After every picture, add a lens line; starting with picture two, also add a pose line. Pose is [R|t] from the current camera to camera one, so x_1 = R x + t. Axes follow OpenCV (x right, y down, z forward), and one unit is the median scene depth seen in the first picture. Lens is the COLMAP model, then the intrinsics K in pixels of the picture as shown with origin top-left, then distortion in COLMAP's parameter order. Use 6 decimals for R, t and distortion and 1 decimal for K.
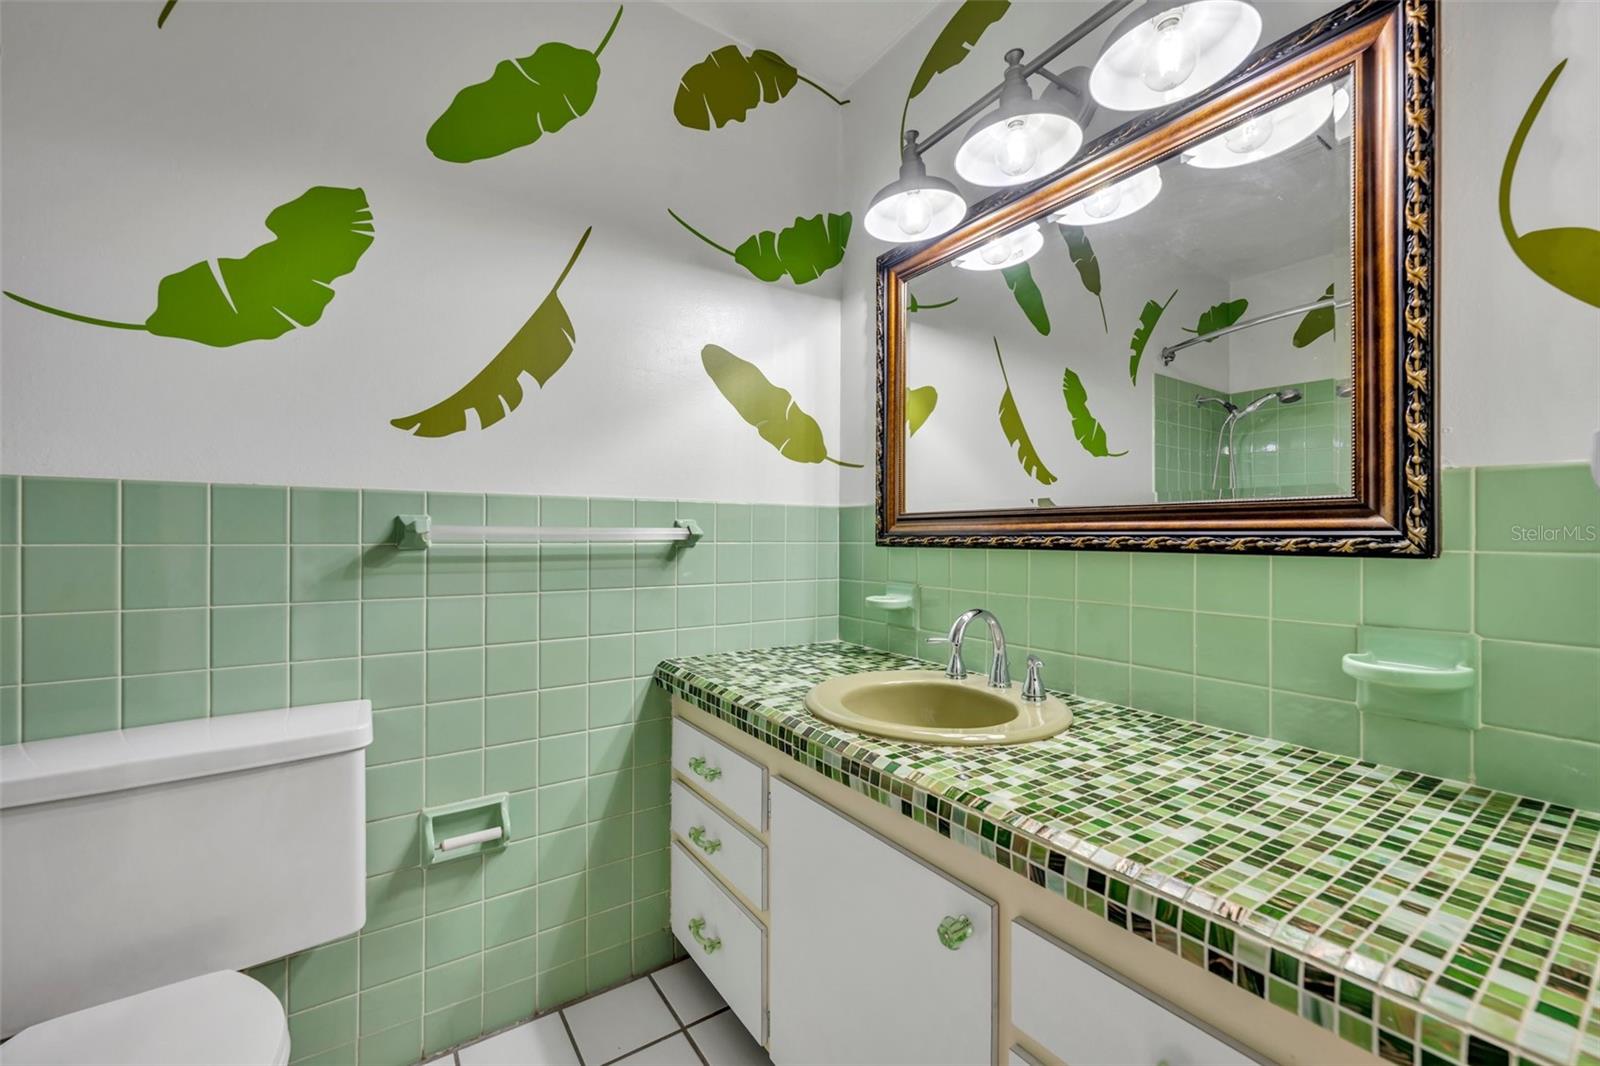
lens RADIAL K [[640.2, 0, 802.2], [0, 640.2, 536.9], [0, 0, 1]] dist [-0.003284, 0.000527]
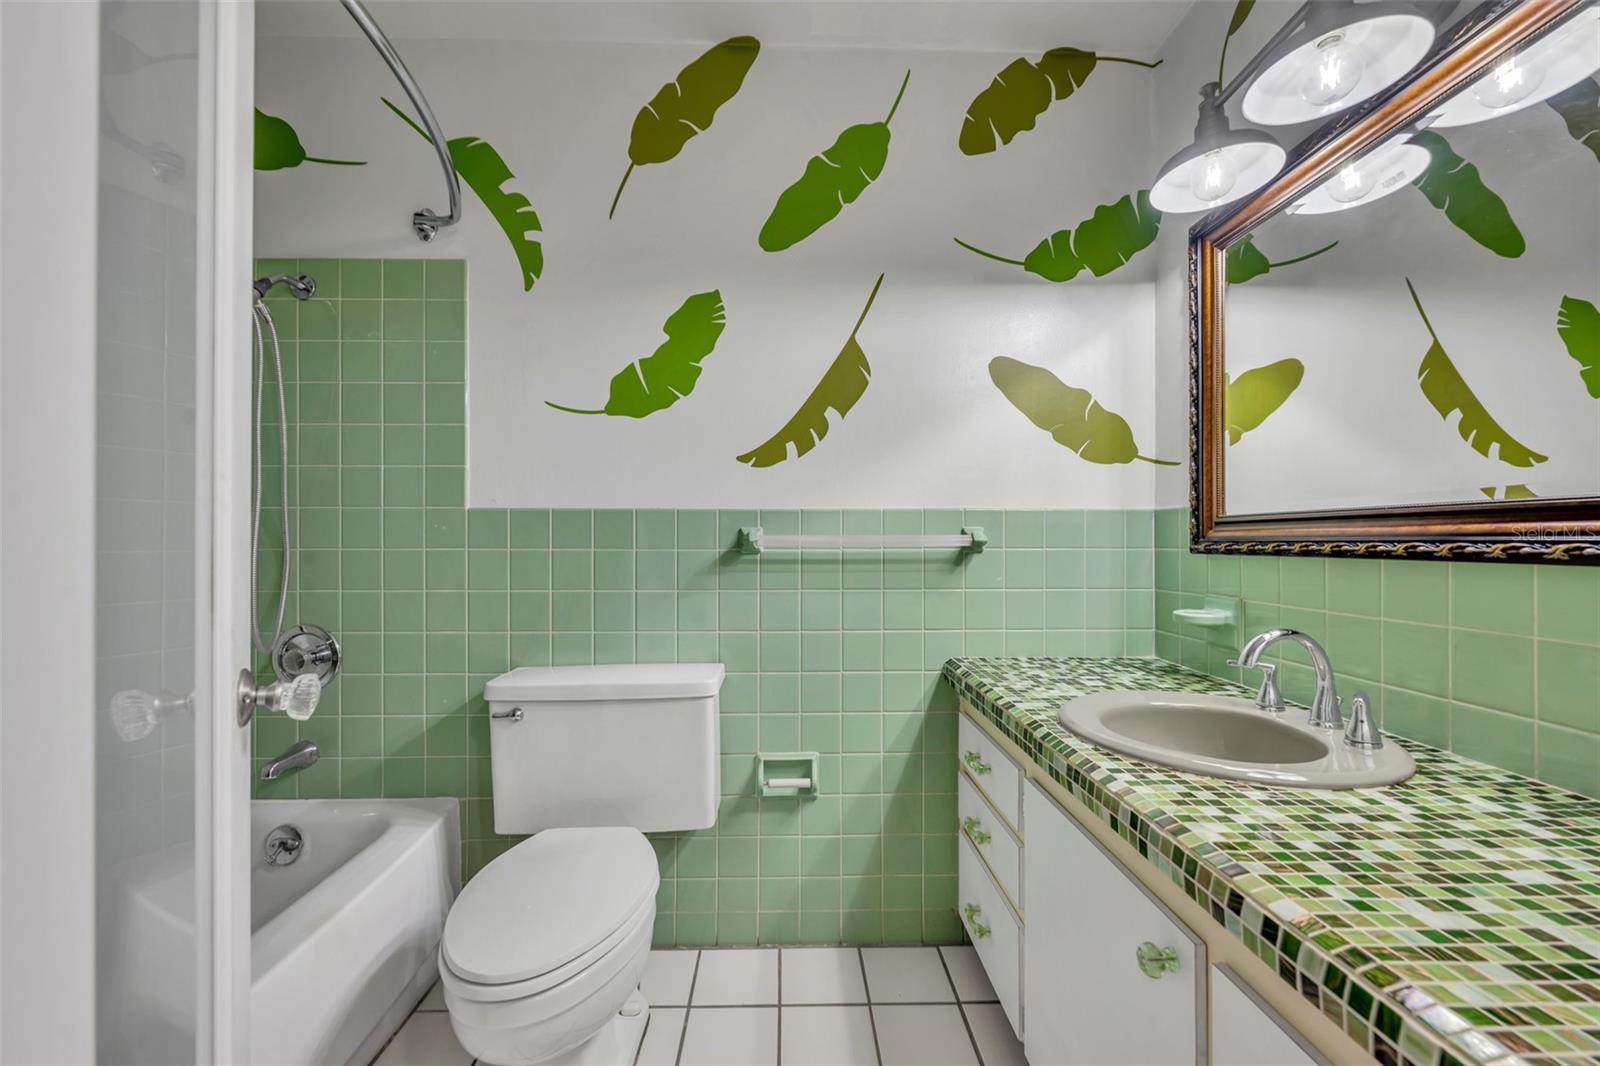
lens RADIAL K [[640.2, 0, 795.4], [0, 640.2, 537.8], [0, 0, 1]] dist [-0.003284, 0.000527]
pose [[0.837912, -0.006302, -0.545770, 0.174271], [0.003046, 0.999972, -0.006871, -0.003112], [0.545797, 0.004095, 0.837907, -0.050885]]
